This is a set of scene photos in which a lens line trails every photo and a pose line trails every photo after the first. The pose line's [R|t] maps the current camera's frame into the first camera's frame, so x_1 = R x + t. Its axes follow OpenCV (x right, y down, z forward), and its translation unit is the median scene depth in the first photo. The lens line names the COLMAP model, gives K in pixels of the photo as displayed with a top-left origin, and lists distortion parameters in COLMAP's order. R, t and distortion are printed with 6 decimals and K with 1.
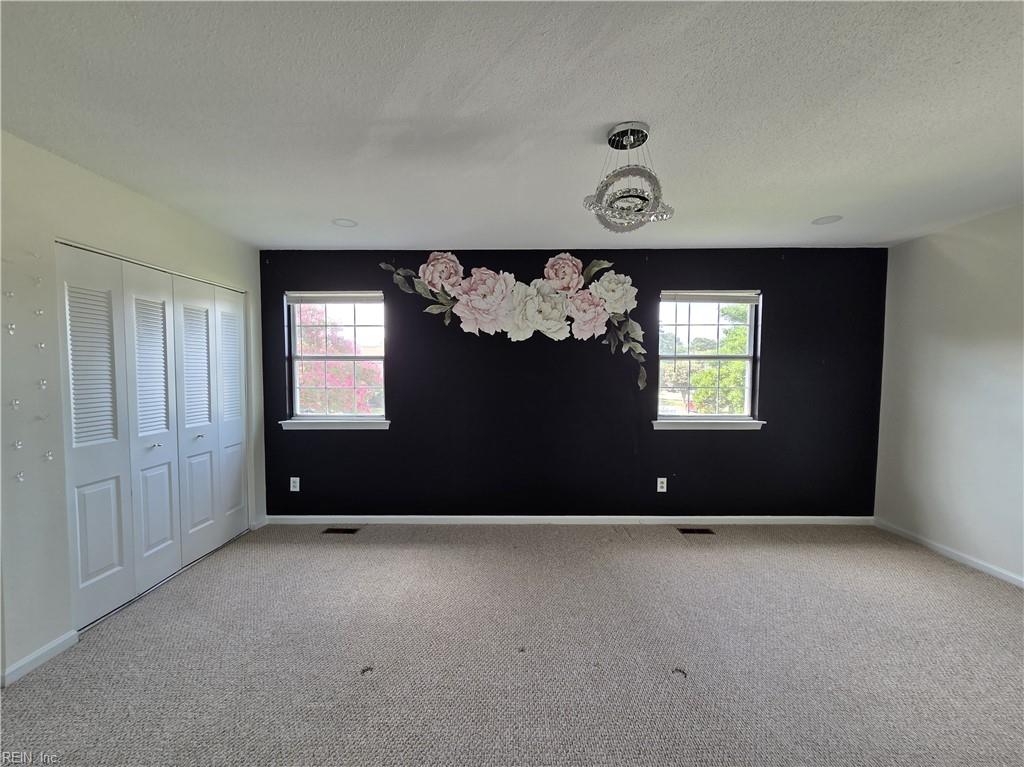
lens RADIAL K [[425.3, 0, 511.0], [0, 425.3, 392.1], [0, 0, 1]] dist [-0.000562, 0.000010]
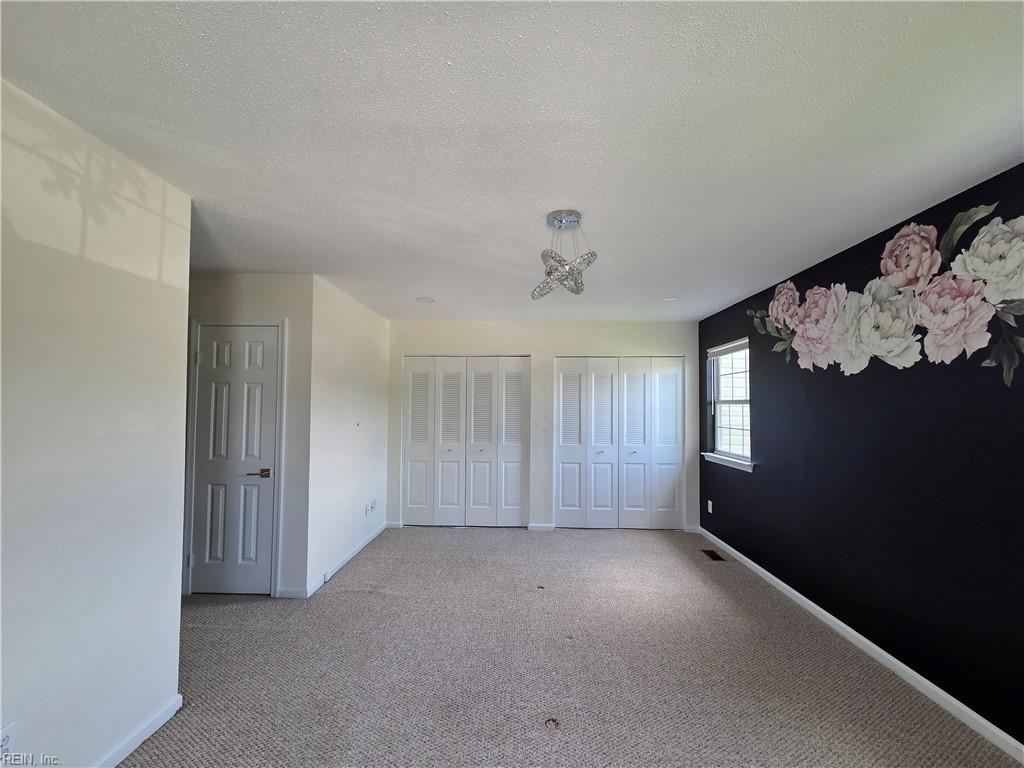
lens RADIAL K [[419.0, 0, 512.2], [0, 419.0, 390.4], [0, 0, 1]] dist [-0.001578, -0.000019]
pose [[-0.021093, -0.039606, -0.998993, 0.722514], [-0.058437, 0.997556, -0.038316, -0.034842], [0.998068, 0.057570, -0.023356, 0.459609]]
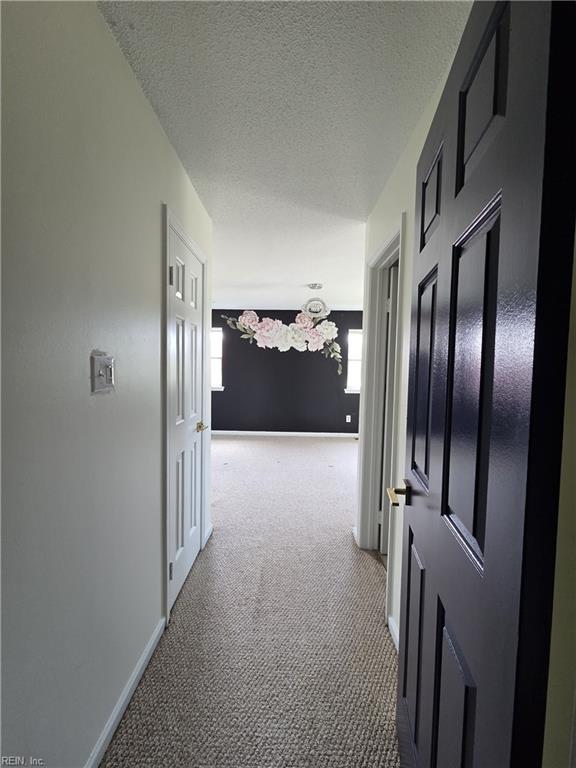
lens RADIAL K [[312.5, 0, 280.6], [0, 312.5, 381.5], [0, 0, 1]] dist [0.000143, 0.000000]
pose [[0.999452, 0.018300, -0.027569, 0.051332], [-0.018416, 0.999822, -0.003980, 0.041601], [0.027491, 0.004485, 0.999612, -0.610403]]
